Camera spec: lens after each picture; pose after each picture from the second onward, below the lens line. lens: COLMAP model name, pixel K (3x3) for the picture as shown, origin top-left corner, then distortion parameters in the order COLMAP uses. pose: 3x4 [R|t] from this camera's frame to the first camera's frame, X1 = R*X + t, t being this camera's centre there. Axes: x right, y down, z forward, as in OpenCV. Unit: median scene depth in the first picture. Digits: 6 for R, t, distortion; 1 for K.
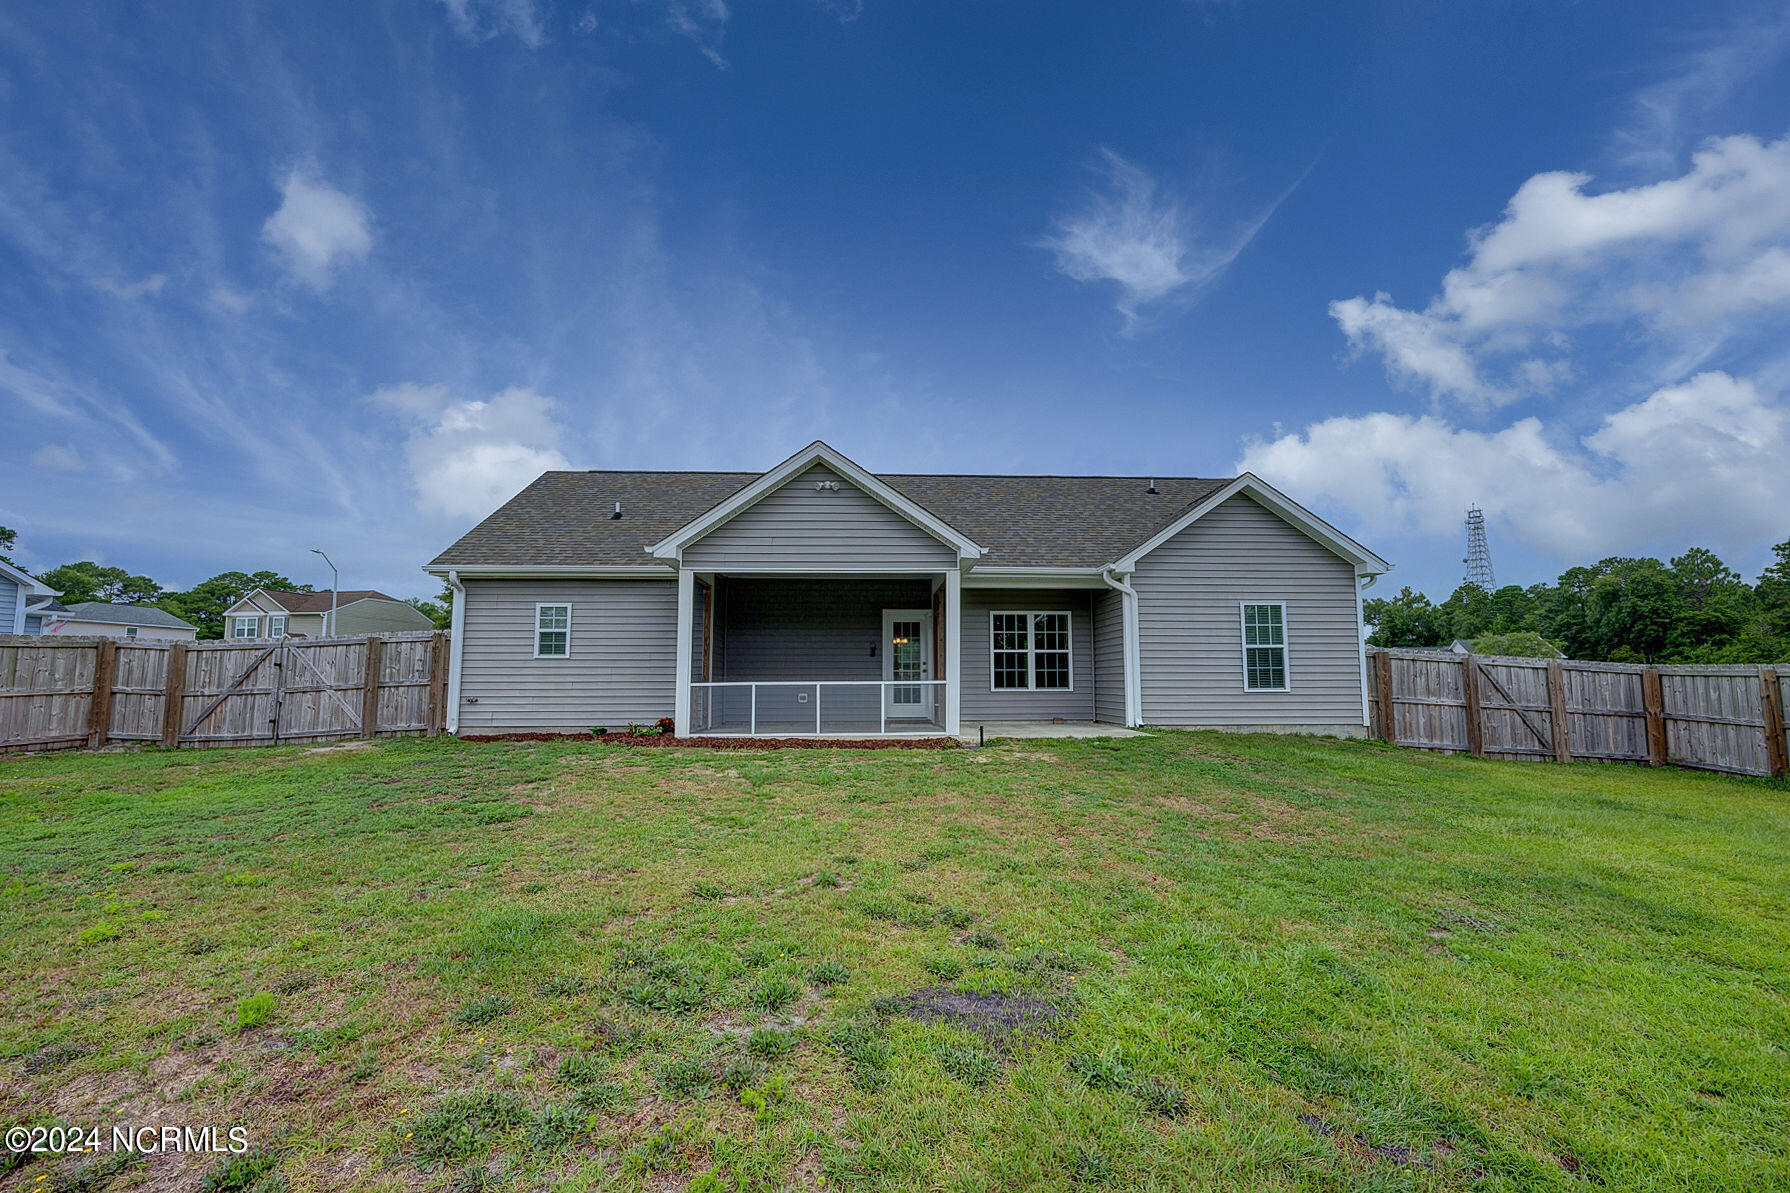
lens RADIAL K [[717.2, 0, 895.4], [0, 717.2, 603.6], [0, 0, 1]] dist [-0.000178, 0.000182]
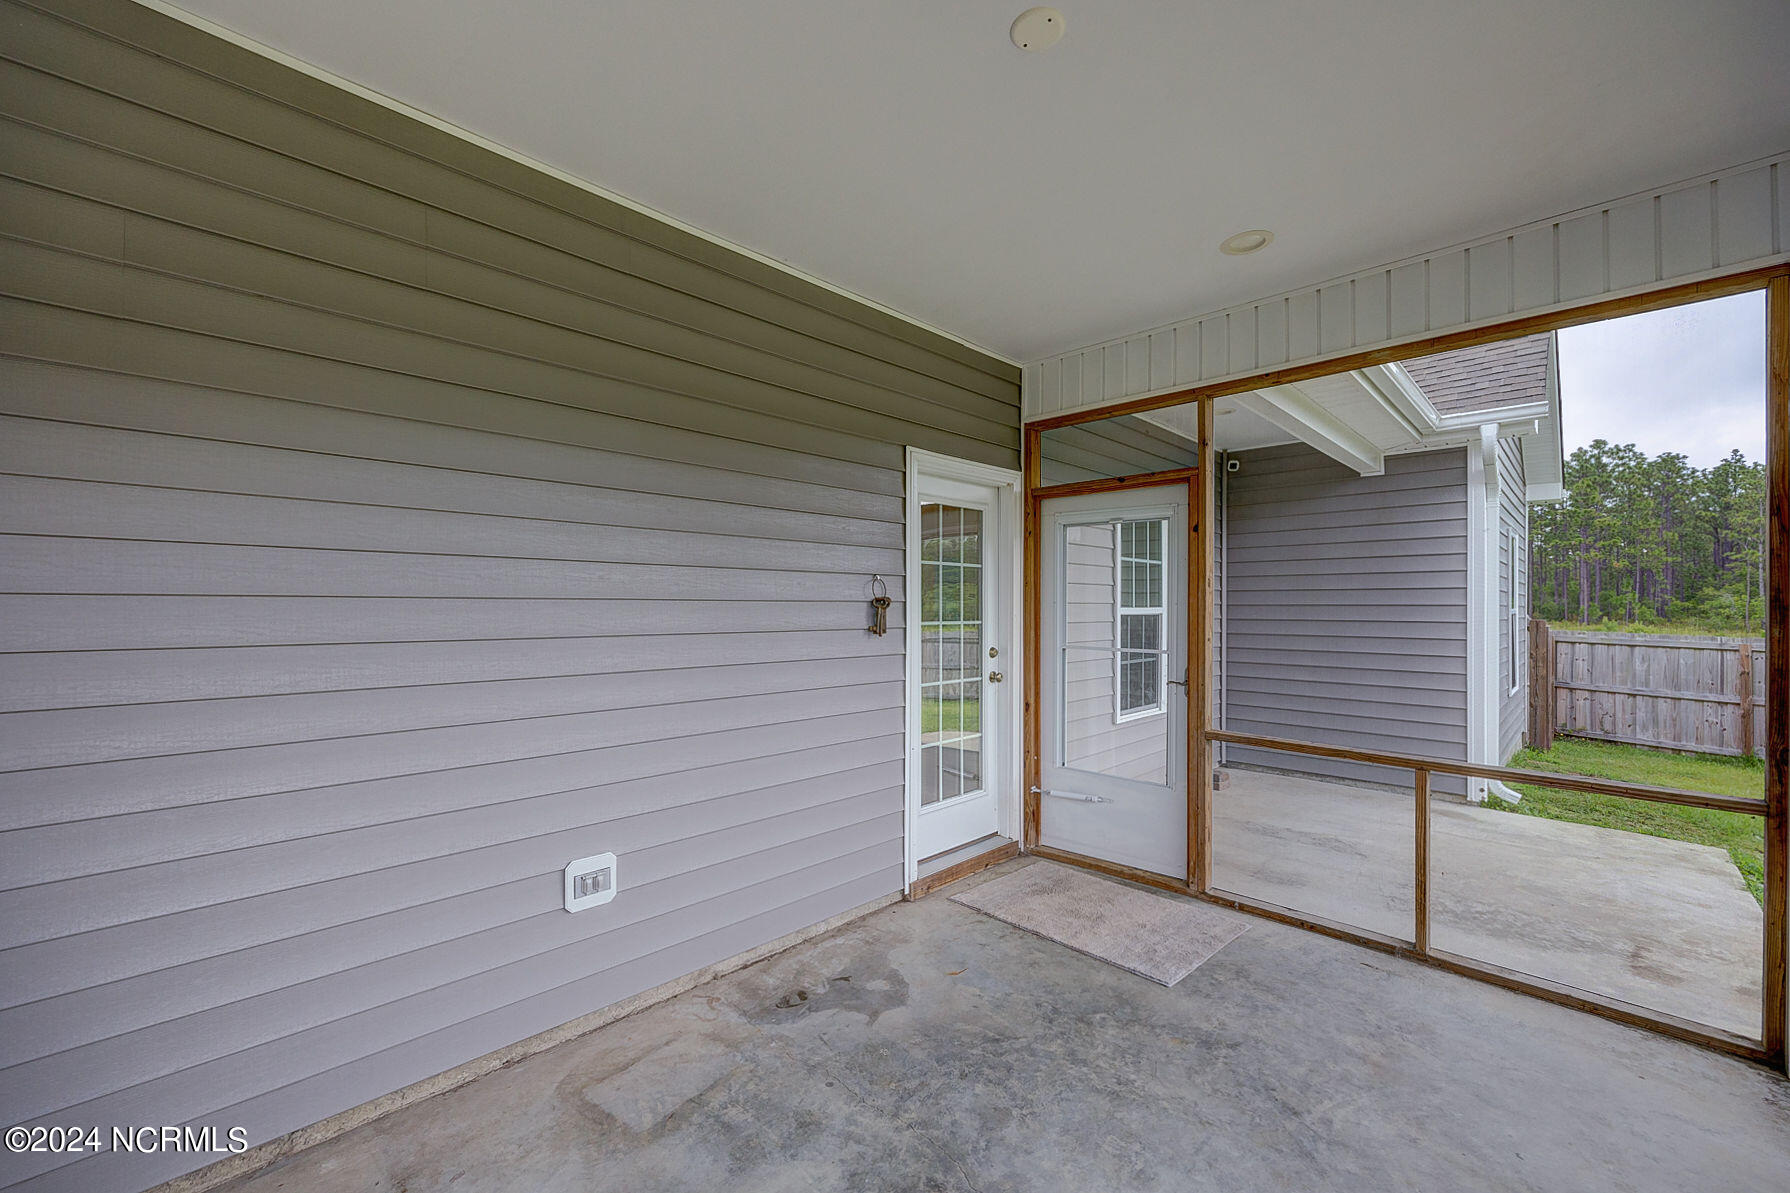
lens RADIAL K [[717.2, 0, 895.9], [0, 717.2, 603.2], [0, 0, 1]] dist [-0.000178, 0.000182]
pose [[0.736149, 0.007684, 0.676776, -0.193156], [-0.083438, 0.993338, 0.079479, 0.043907], [-0.671657, -0.114977, 0.731886, 0.830422]]
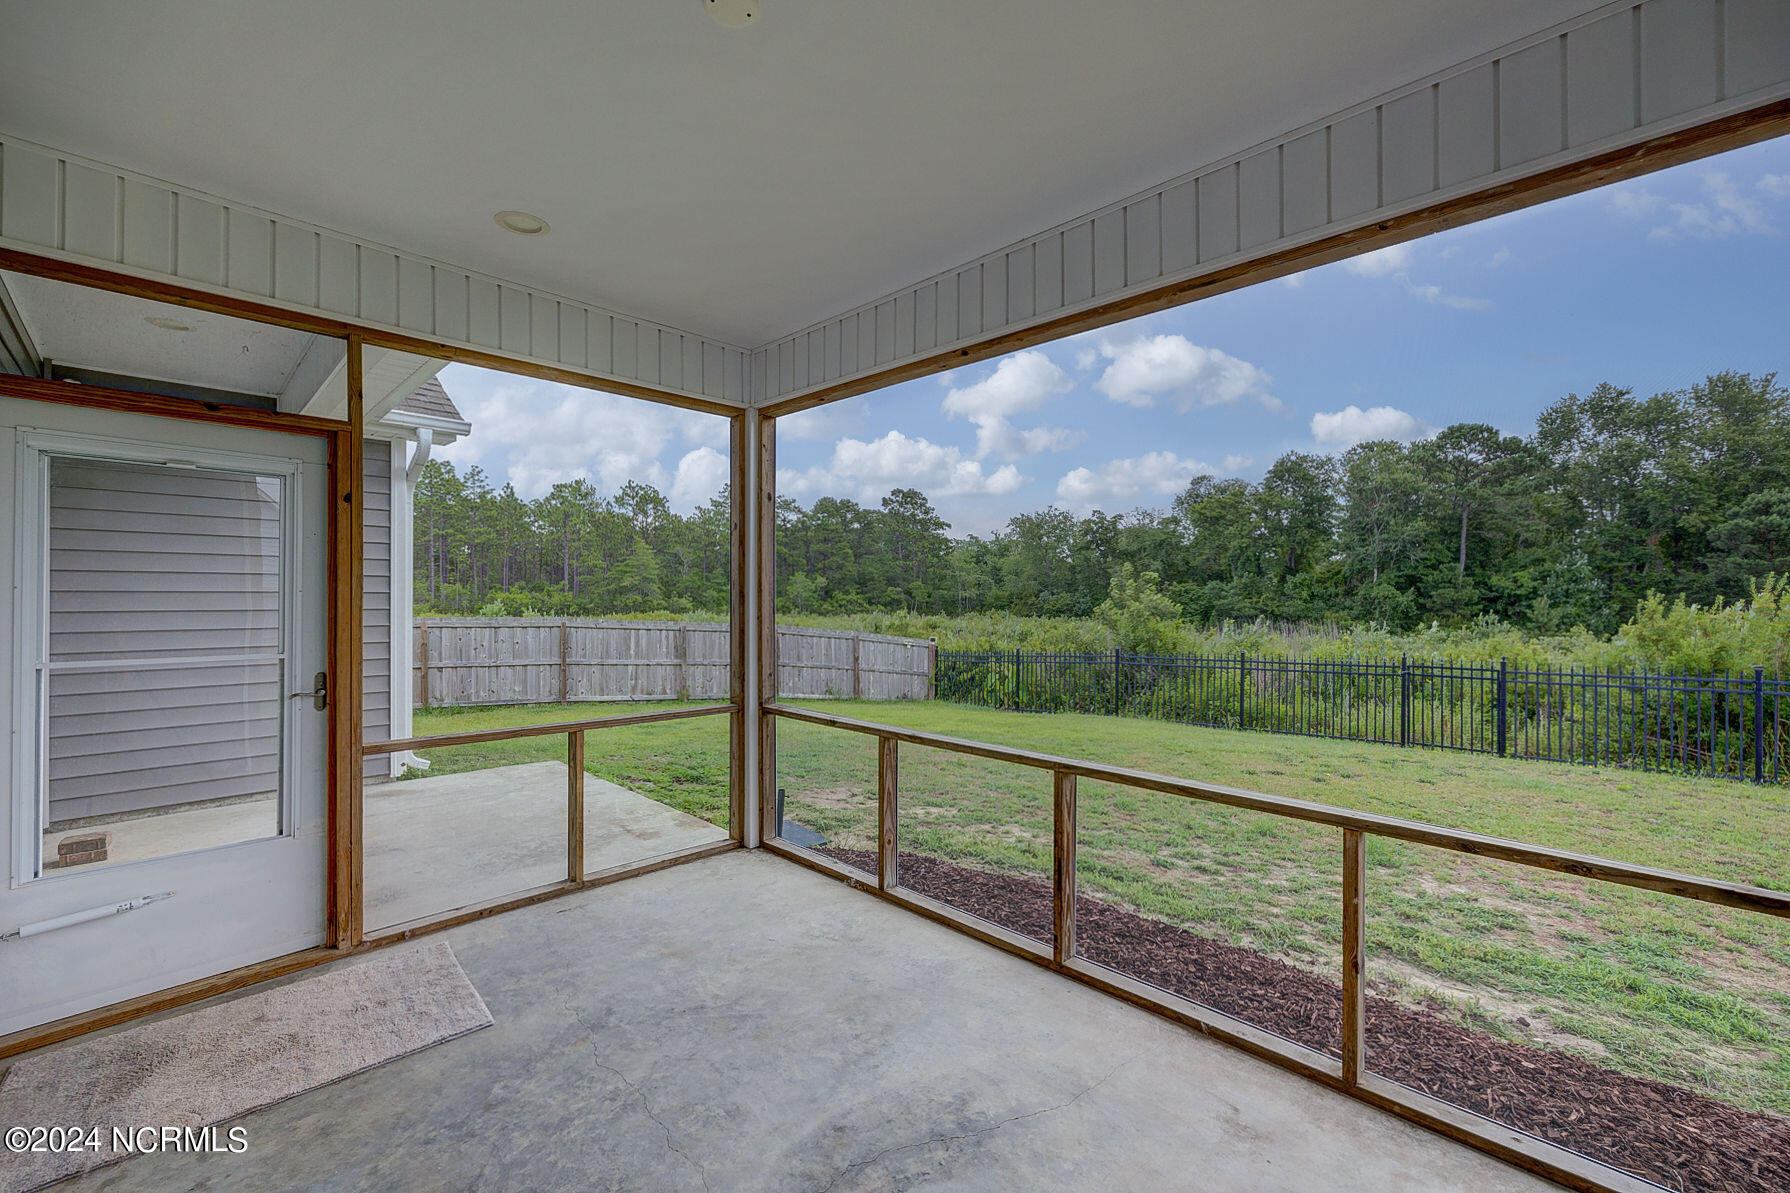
lens RADIAL K [[717.2, 0, 900.3], [0, 717.2, 595.3], [0, 0, 1]] dist [-0.000178, 0.000182]
pose [[-0.674219, 0.001472, 0.738530, -0.207668], [-0.087271, 0.992833, -0.081650, 0.076374], [-0.733357, -0.119502, -0.669259, 1.112907]]
